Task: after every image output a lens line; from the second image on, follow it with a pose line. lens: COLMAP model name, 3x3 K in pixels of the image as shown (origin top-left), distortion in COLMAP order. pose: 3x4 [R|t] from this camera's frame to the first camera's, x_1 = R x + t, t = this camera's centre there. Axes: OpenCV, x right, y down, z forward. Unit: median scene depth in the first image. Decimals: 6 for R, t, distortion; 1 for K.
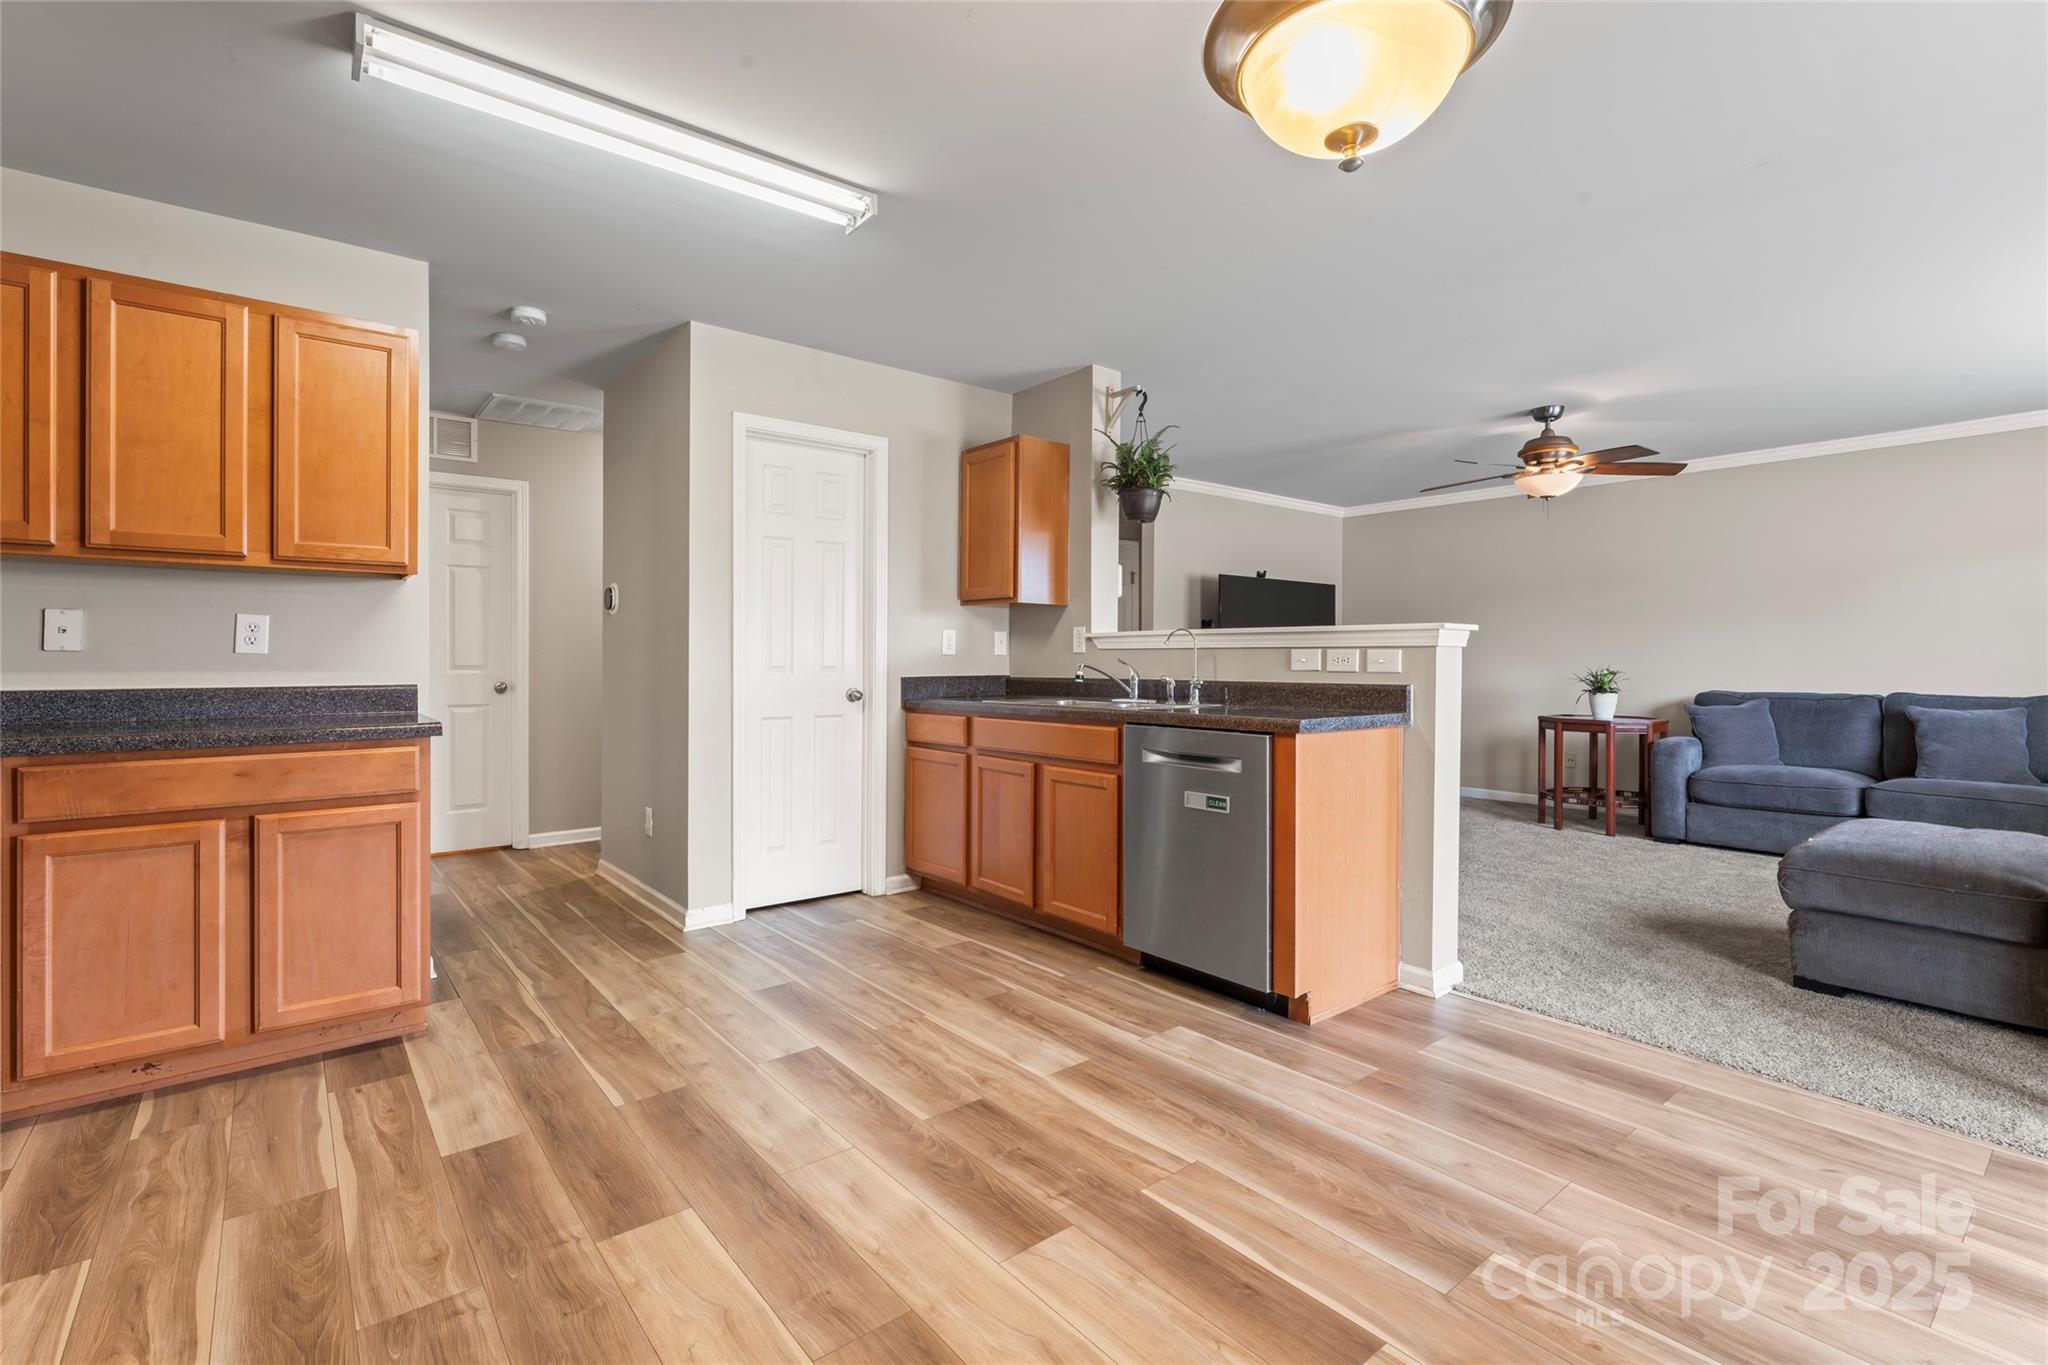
lens RADIAL K [[921.4, 0, 1019.1], [0, 921.4, 662.4], [0, 0, 1]] dist [-0.003848, 0.000505]
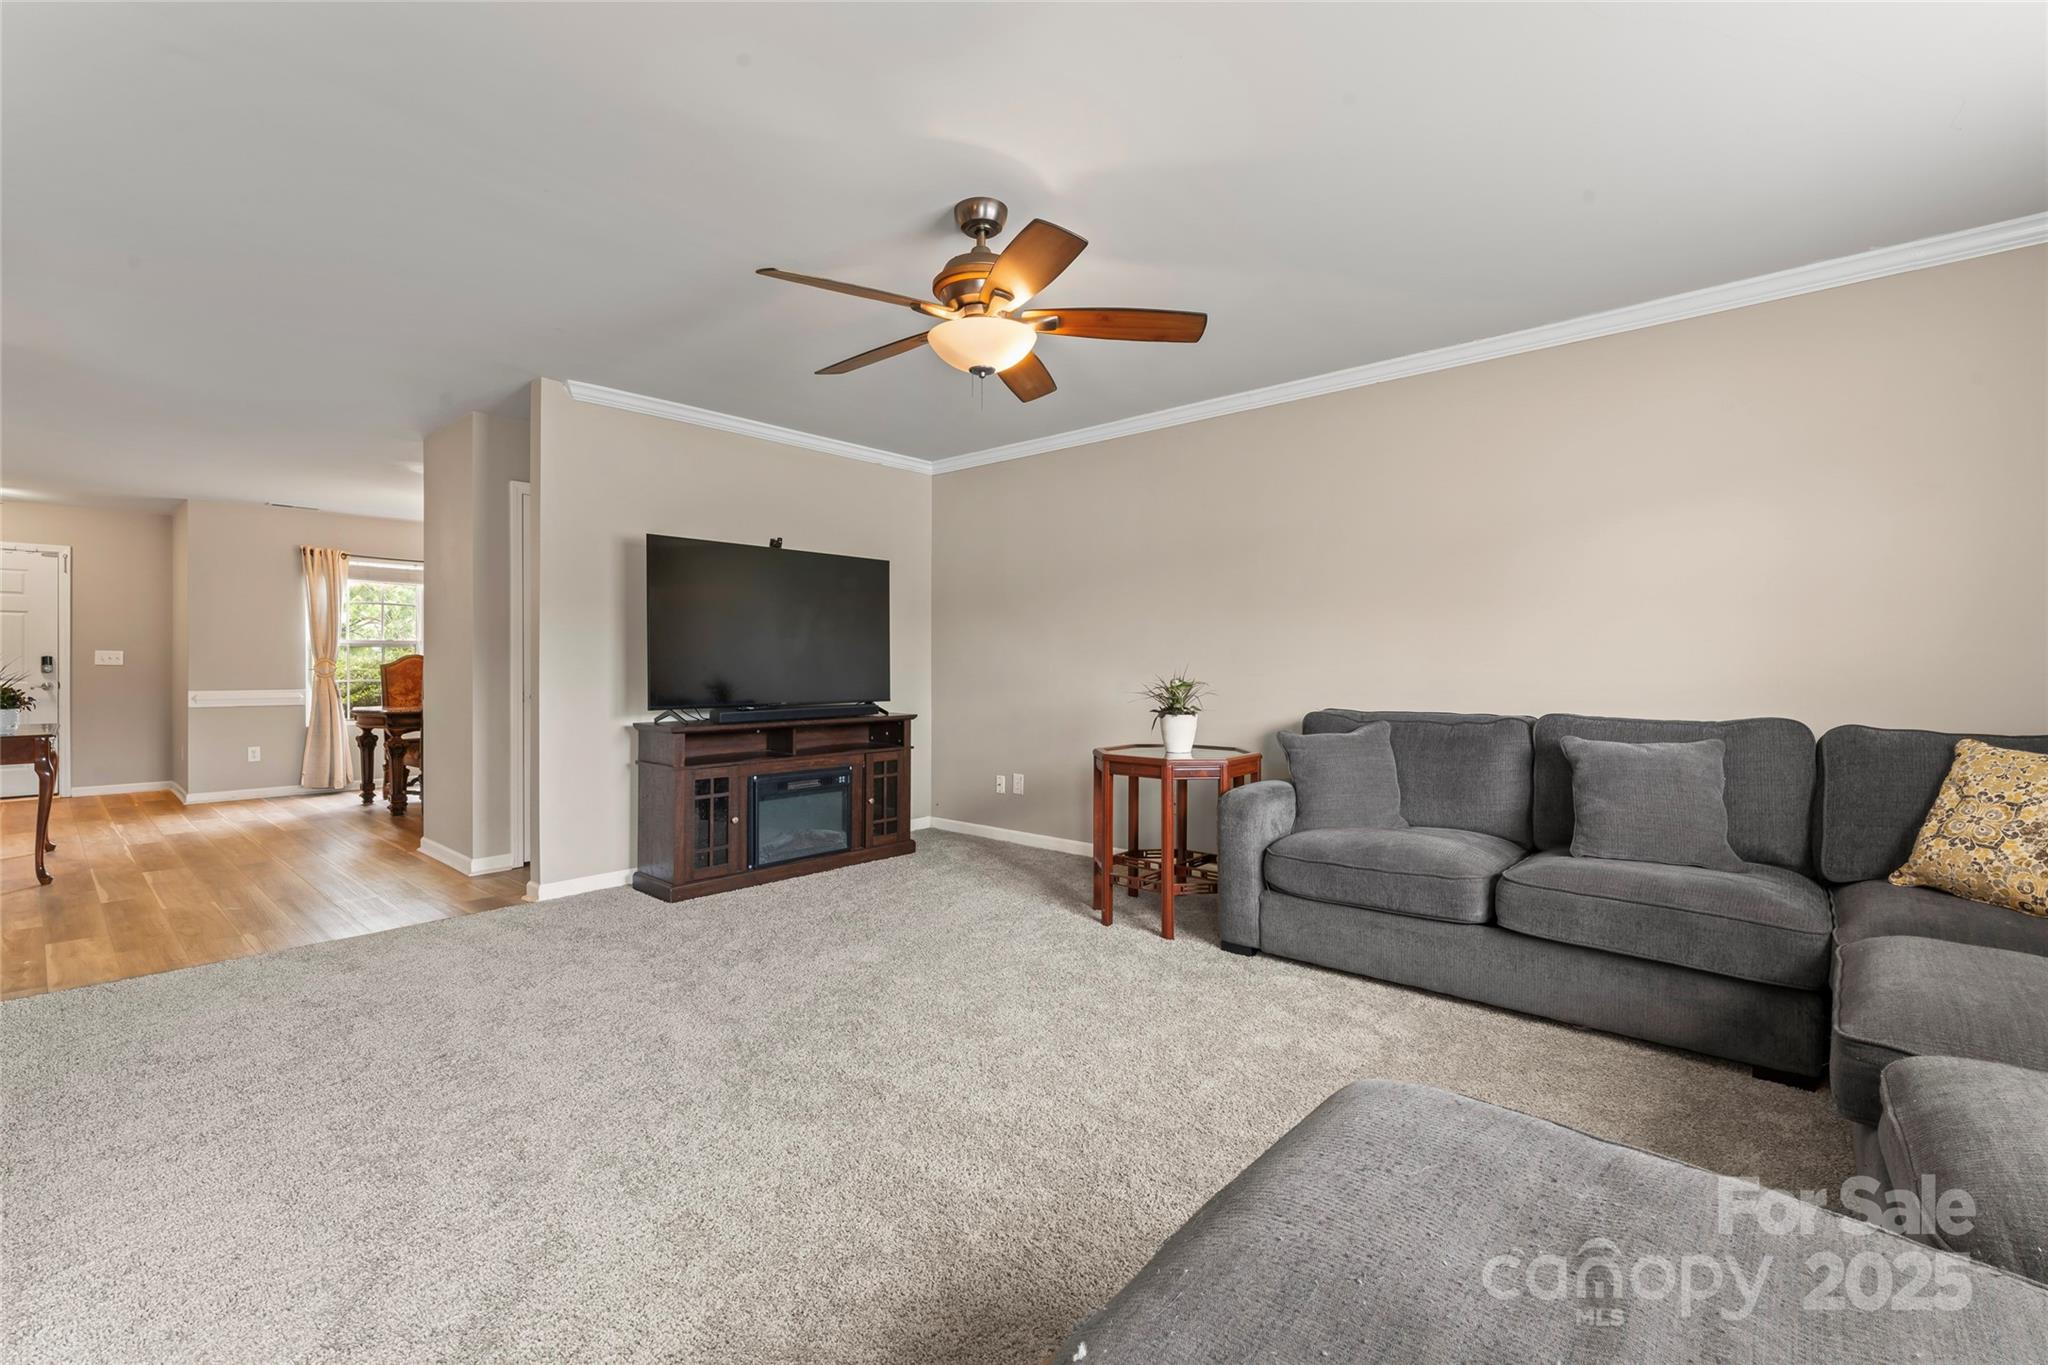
lens RADIAL K [[883.6, 0, 1014.0], [0, 883.6, 667.0], [0, 0, 1]] dist [-0.005479, 0.000032]
pose [[0.985823, -0.001172, 0.167786, 0.749597], [0.001286, 0.999999, -0.000570, -0.001897], [-0.167785, 0.000777, 0.985823, 0.705837]]
